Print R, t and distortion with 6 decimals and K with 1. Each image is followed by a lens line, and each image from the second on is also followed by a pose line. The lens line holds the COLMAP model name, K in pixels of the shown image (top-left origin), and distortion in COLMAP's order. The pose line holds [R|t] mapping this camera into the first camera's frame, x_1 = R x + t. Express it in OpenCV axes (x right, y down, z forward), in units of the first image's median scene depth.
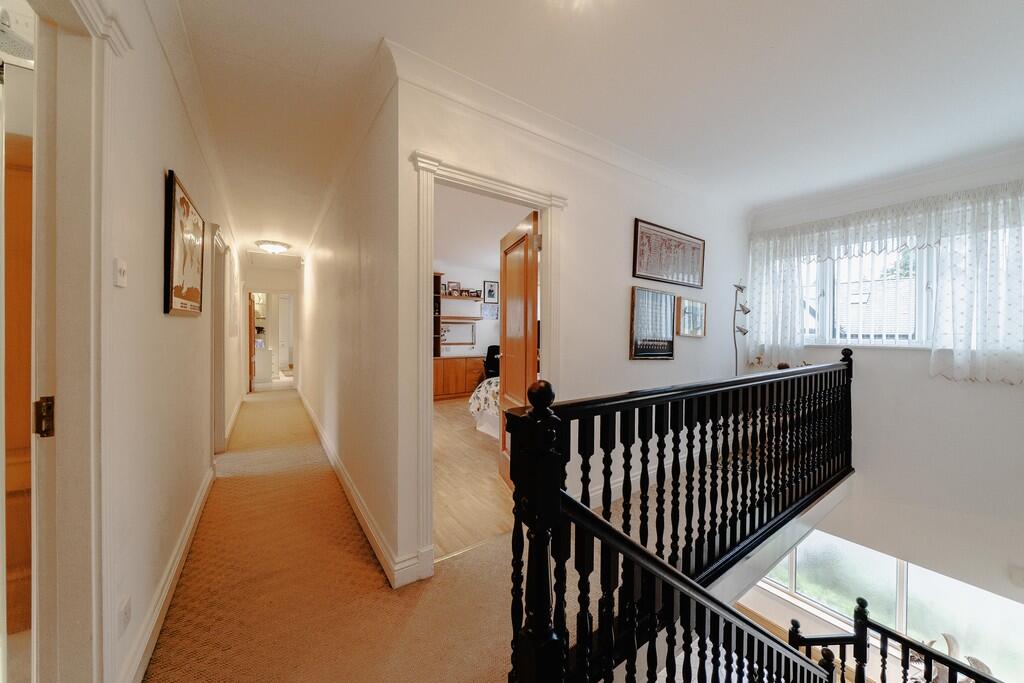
lens RADIAL K [[354.6, 0, 512.0], [0, 354.6, 341.5], [0, 0, 1]] dist [0.000137, -0.000086]
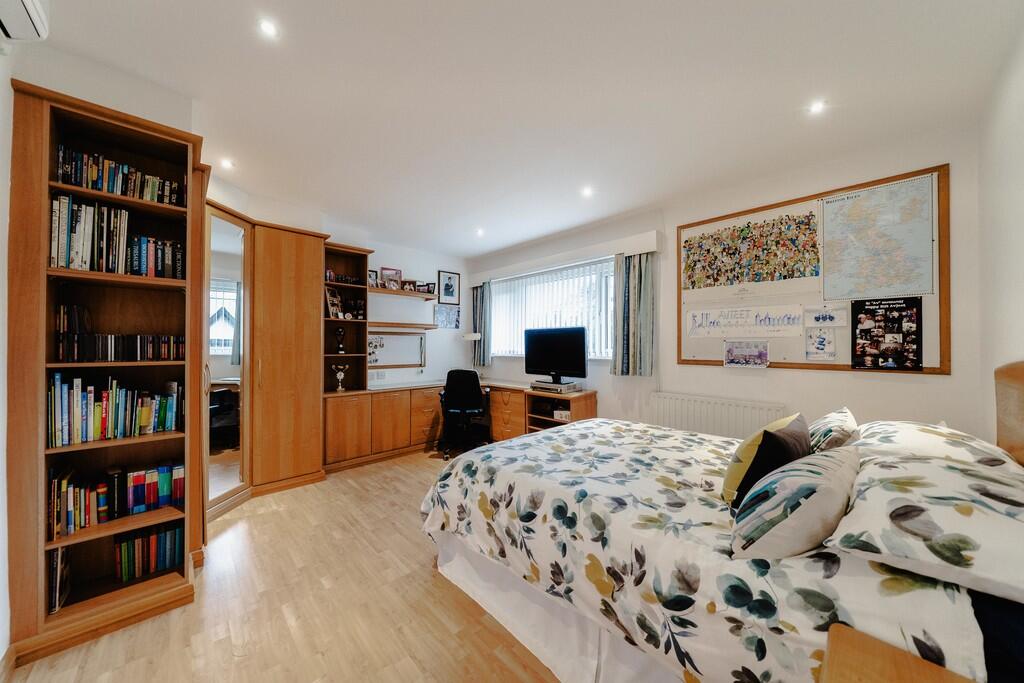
lens RADIAL K [[354.6, 0, 512.0], [0, 354.6, 341.5], [0, 0, 1]] dist [0.000137, -0.000086]
pose [[0.988100, -0.005195, 0.153722, -0.049195], [0.010714, 0.999326, -0.035097, -0.013789], [-0.153436, 0.036326, 0.987491, 0.353500]]
